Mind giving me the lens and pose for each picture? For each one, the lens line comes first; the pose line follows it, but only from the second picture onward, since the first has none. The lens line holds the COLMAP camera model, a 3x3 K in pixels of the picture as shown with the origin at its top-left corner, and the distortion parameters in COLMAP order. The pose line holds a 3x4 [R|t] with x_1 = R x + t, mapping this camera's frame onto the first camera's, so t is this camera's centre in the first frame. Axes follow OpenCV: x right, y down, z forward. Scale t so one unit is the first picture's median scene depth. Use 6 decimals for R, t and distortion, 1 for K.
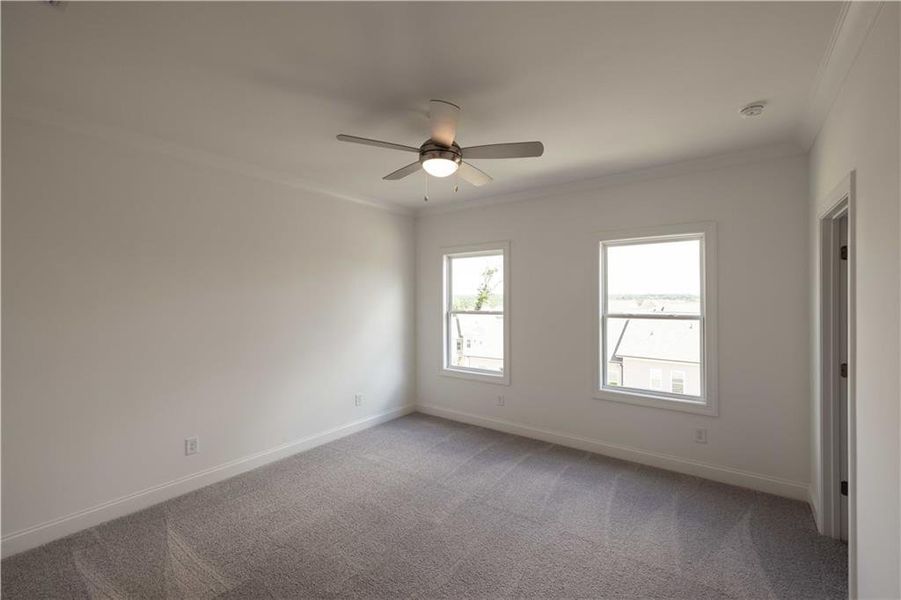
lens RADIAL K [[302.9, 0, 450.5], [0, 302.9, 300.0], [0, 0, 1]] dist [-0.000475, -0.000037]
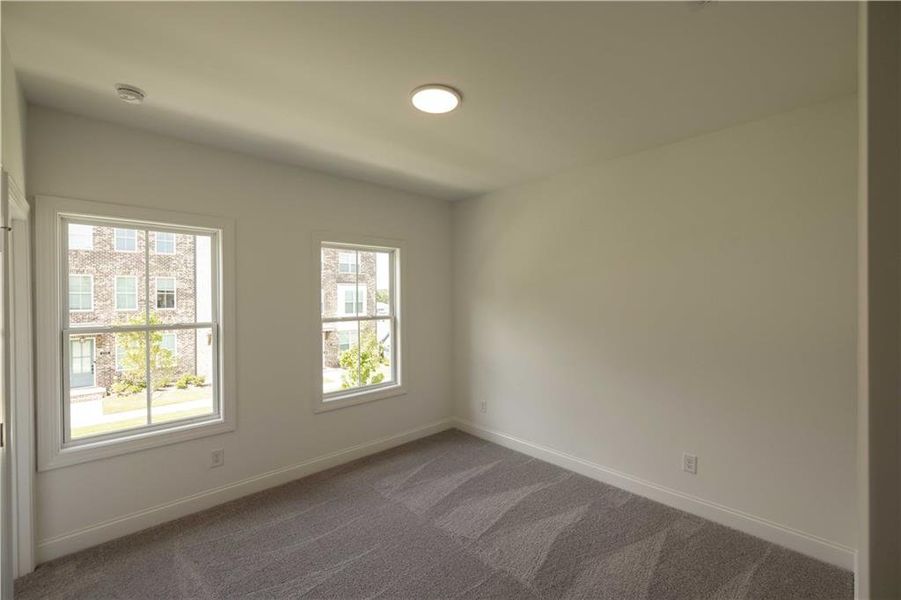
lens RADIAL K [[383.6, 0, 450.5], [0, 383.6, 300.0], [0, 0, 1]] dist [-0.000413, -0.000011]
pose [[0.277777, 0.000446, 0.960645, -0.452486], [0.012378, 0.999915, -0.004043, -0.001354], [-0.960566, 0.013014, 0.277748, 0.255053]]
